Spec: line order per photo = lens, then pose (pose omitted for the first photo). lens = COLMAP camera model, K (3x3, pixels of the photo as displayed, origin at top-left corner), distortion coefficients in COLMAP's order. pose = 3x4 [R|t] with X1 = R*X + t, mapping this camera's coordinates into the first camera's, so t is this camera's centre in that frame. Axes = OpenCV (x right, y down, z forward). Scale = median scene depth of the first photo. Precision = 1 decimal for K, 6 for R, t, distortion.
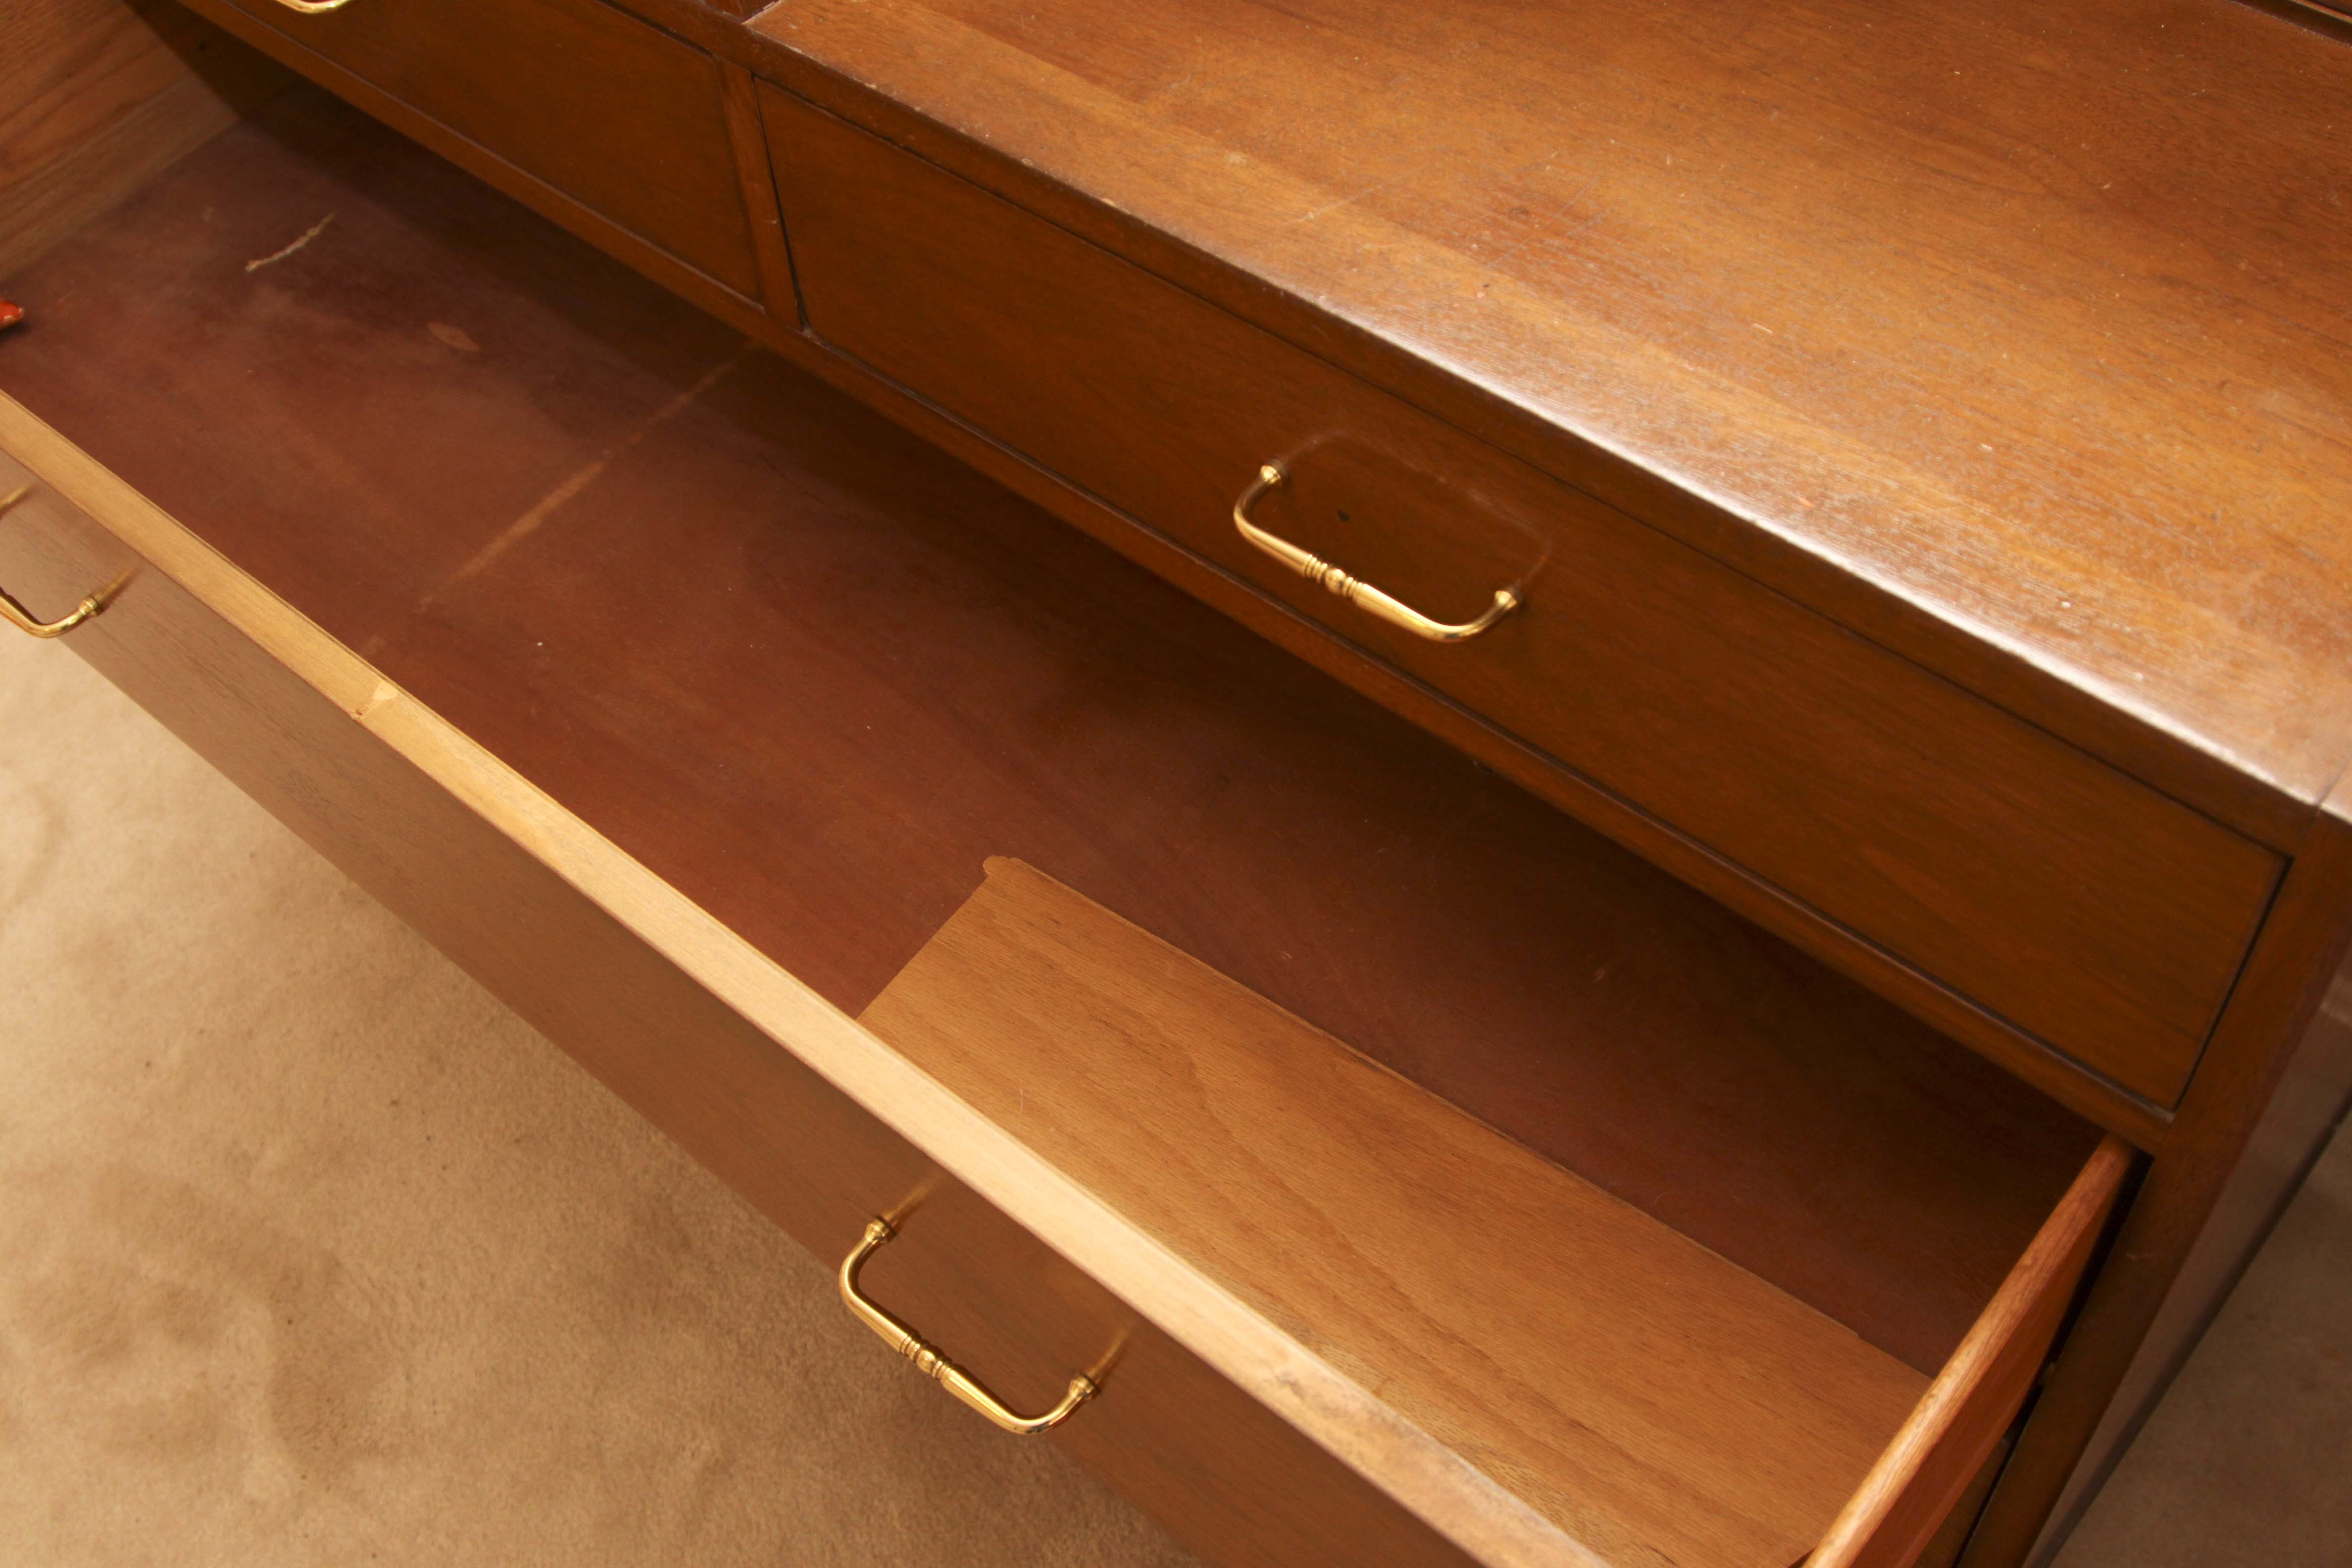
lens RADIAL K [[2522.7, 0, 1180.4], [0, 2522.7, 760.8], [0, 0, 1]] dist [-0.110027, 0.000000]
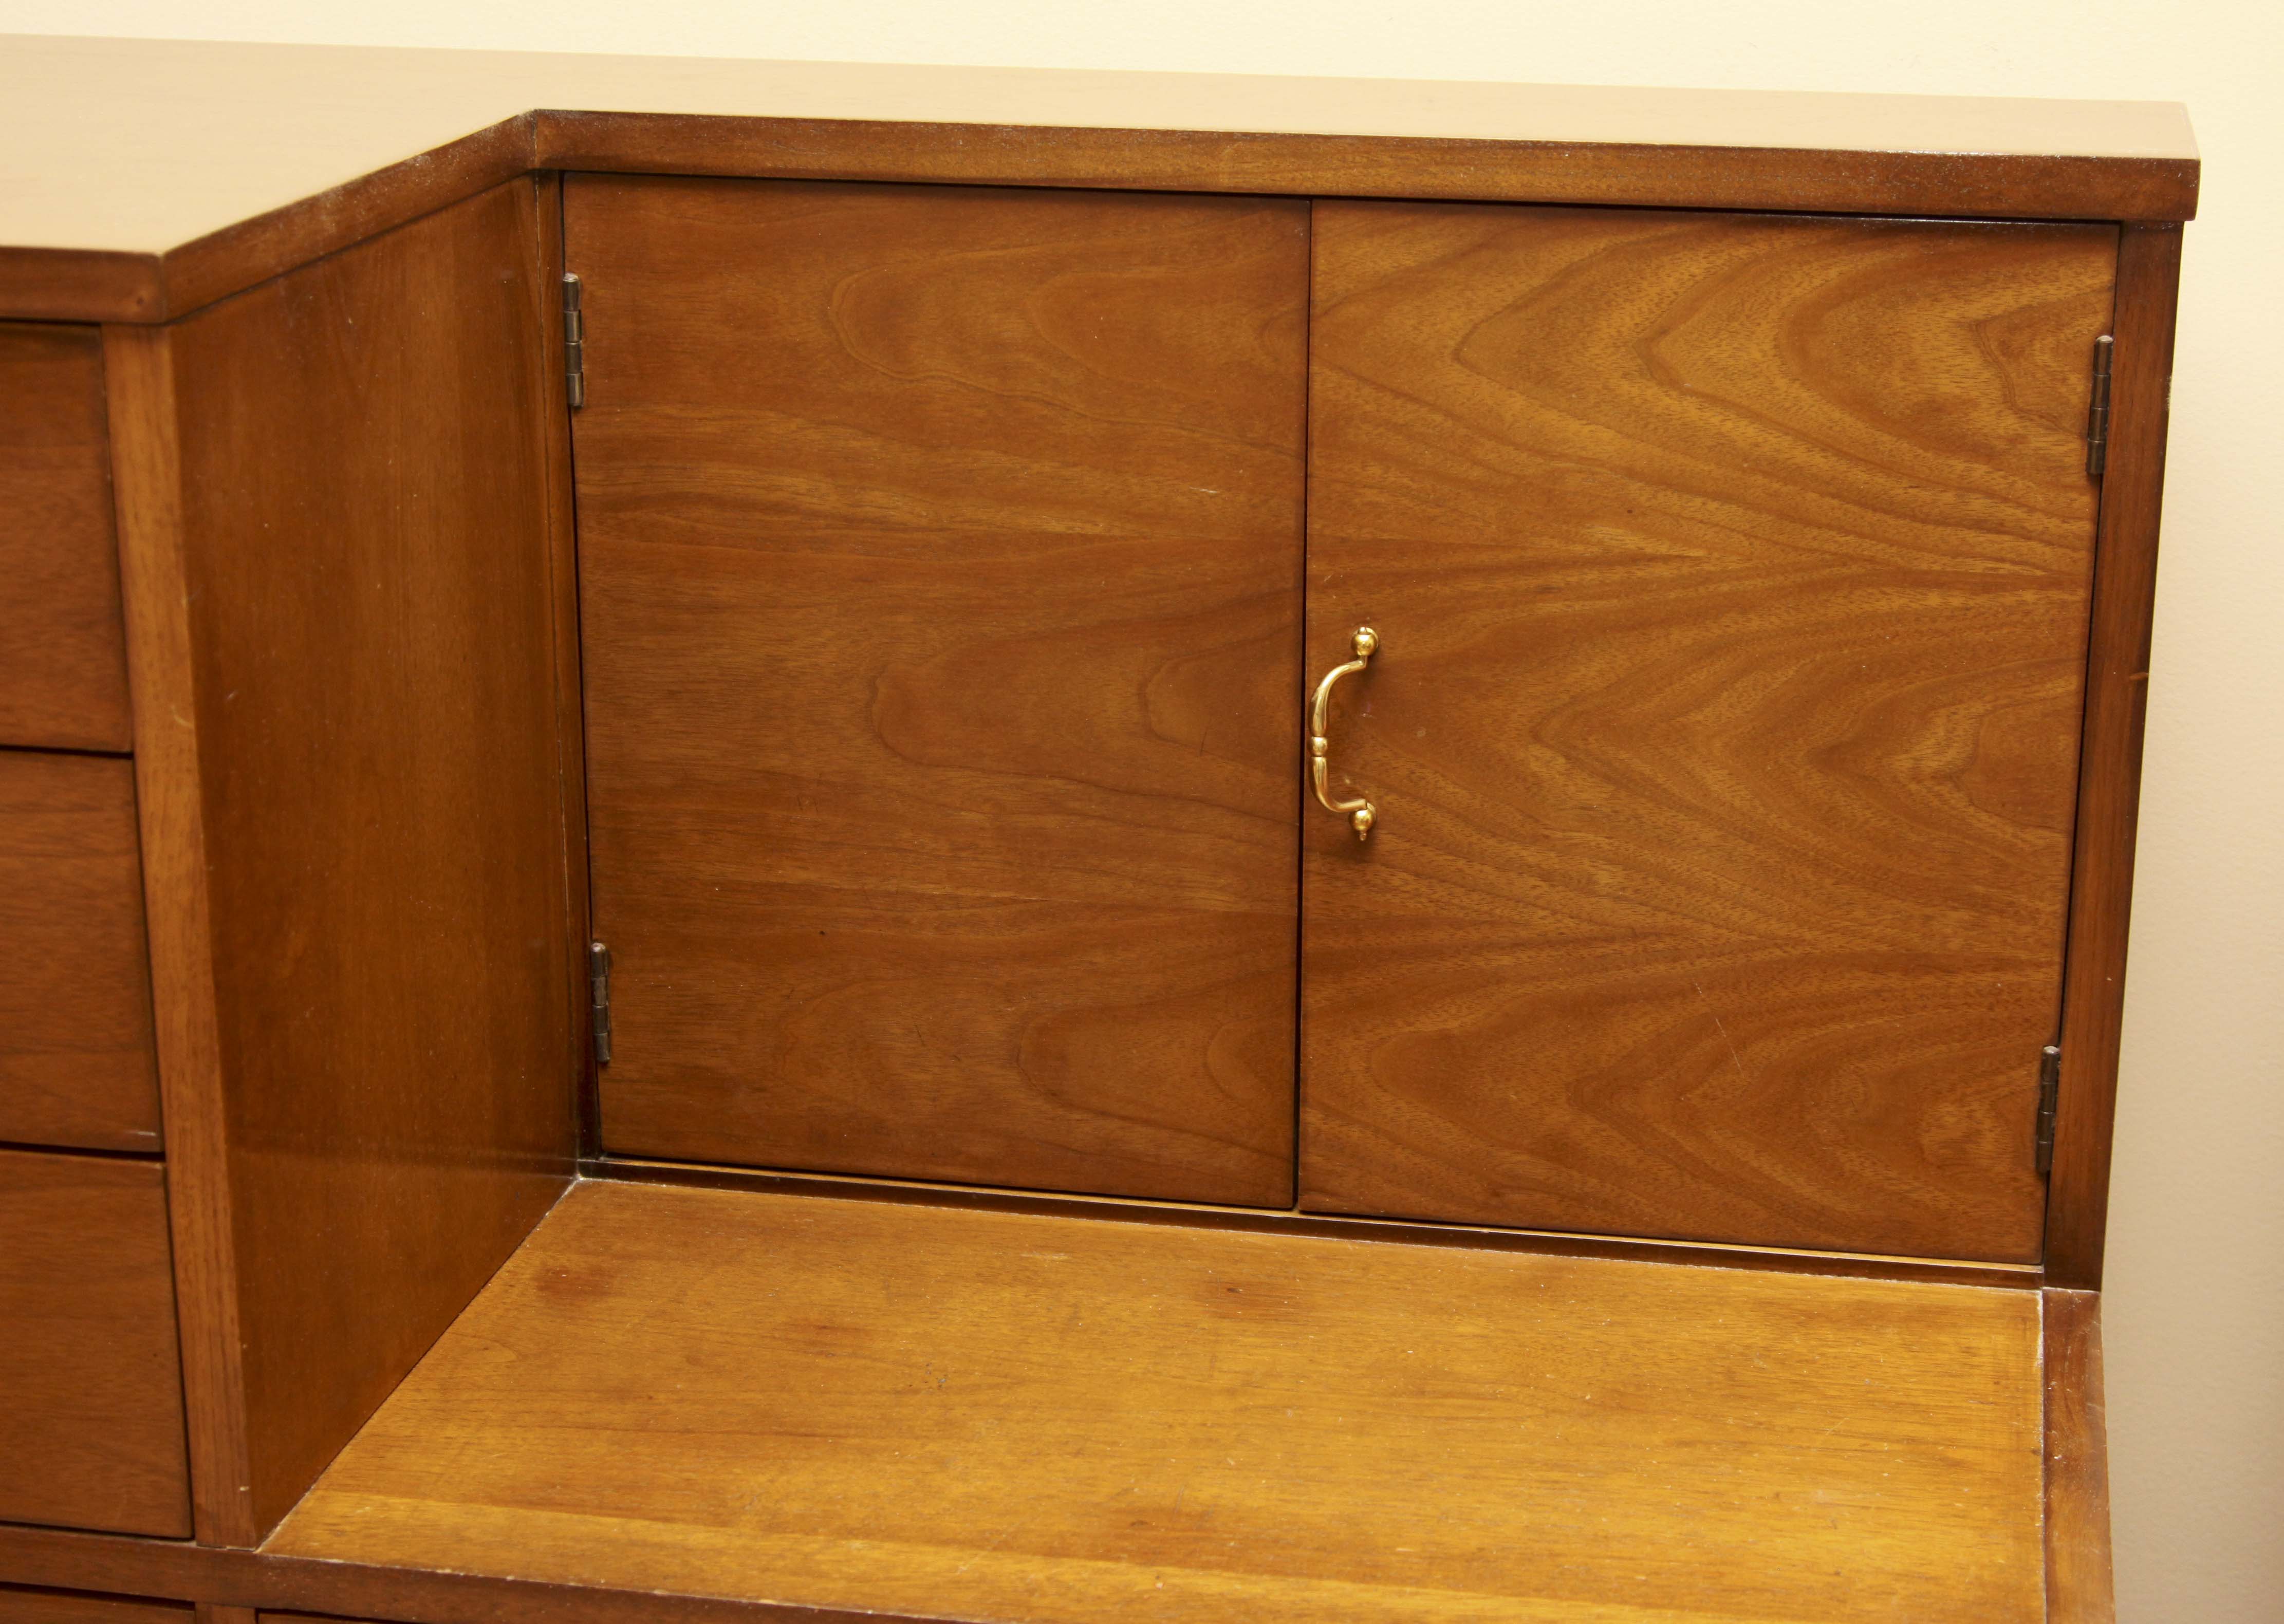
lens RADIAL K [[4039.0, 0, 1232.6], [0, 4039.0, 832.3], [0, 0, 1]] dist [0.020754, 0.000000]
pose [[0.858274, -0.097808, 0.503785, -0.708149], [0.352245, 0.826188, -0.439701, 0.327317], [-0.373215, 0.554839, 0.743548, -0.490281]]
